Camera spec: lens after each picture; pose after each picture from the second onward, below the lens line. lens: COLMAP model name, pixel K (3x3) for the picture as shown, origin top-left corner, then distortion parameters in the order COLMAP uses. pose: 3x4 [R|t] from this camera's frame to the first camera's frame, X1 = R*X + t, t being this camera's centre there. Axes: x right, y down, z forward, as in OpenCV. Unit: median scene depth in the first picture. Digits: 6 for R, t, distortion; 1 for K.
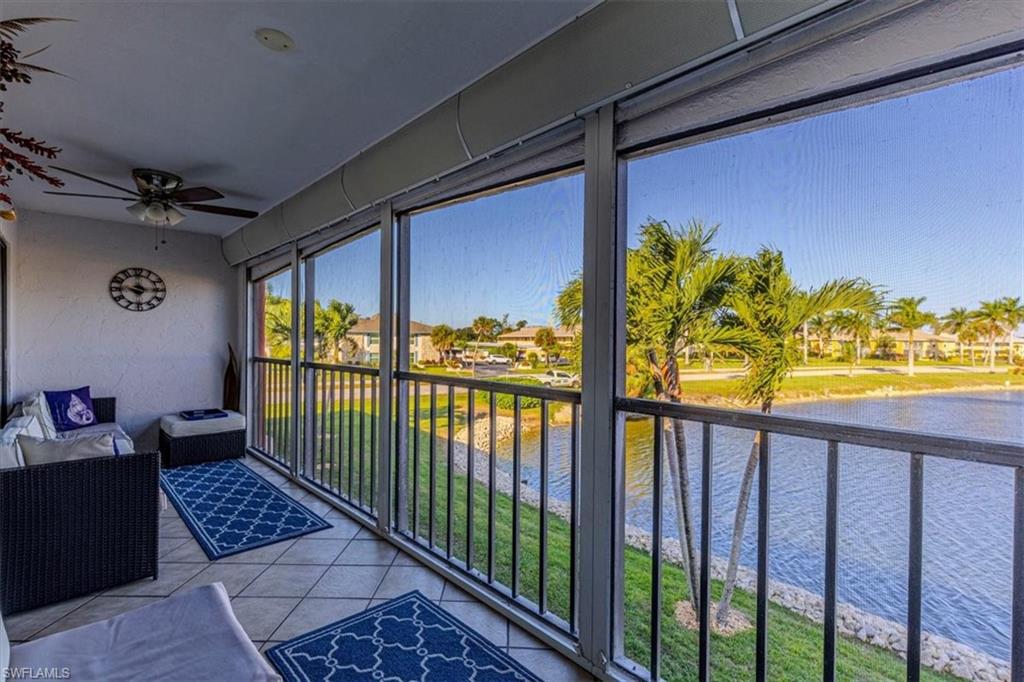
lens RADIAL K [[456.4, 0, 516.5], [0, 456.4, 339.7], [0, 0, 1]] dist [0.006121, -0.000493]
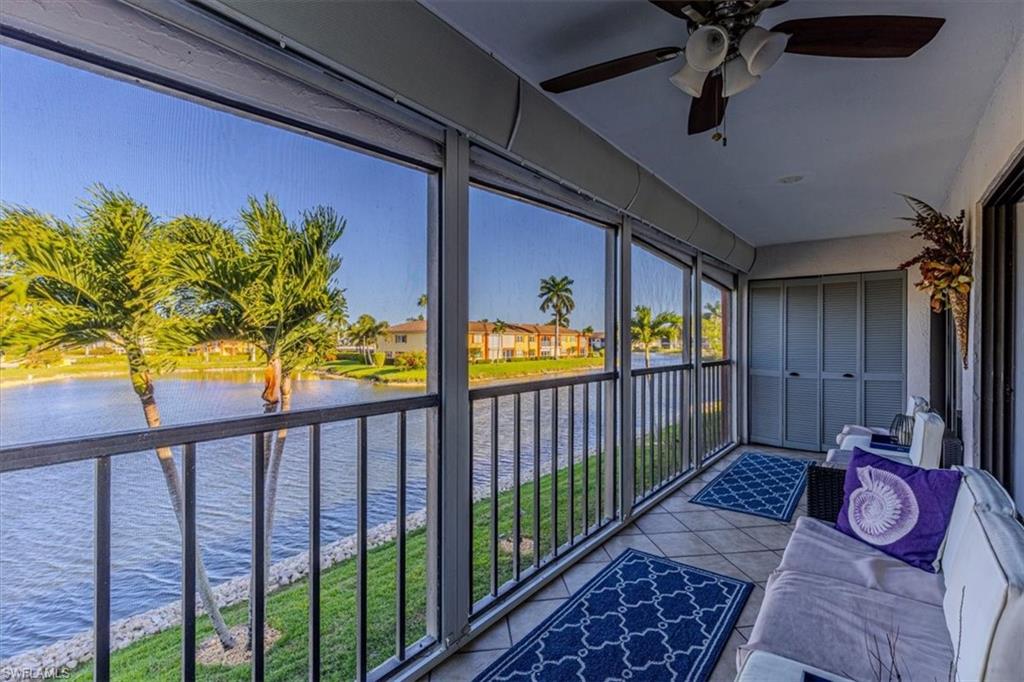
lens RADIAL K [[456.4, 0, 516.5], [0, 456.4, 339.7], [0, 0, 1]] dist [0.006121, -0.000493]
pose [[-0.124692, -0.007561, 0.992167, -1.195470], [-0.005575, 0.999961, 0.006919, -0.013348], [-0.992180, -0.004669, -0.124729, 1.252435]]
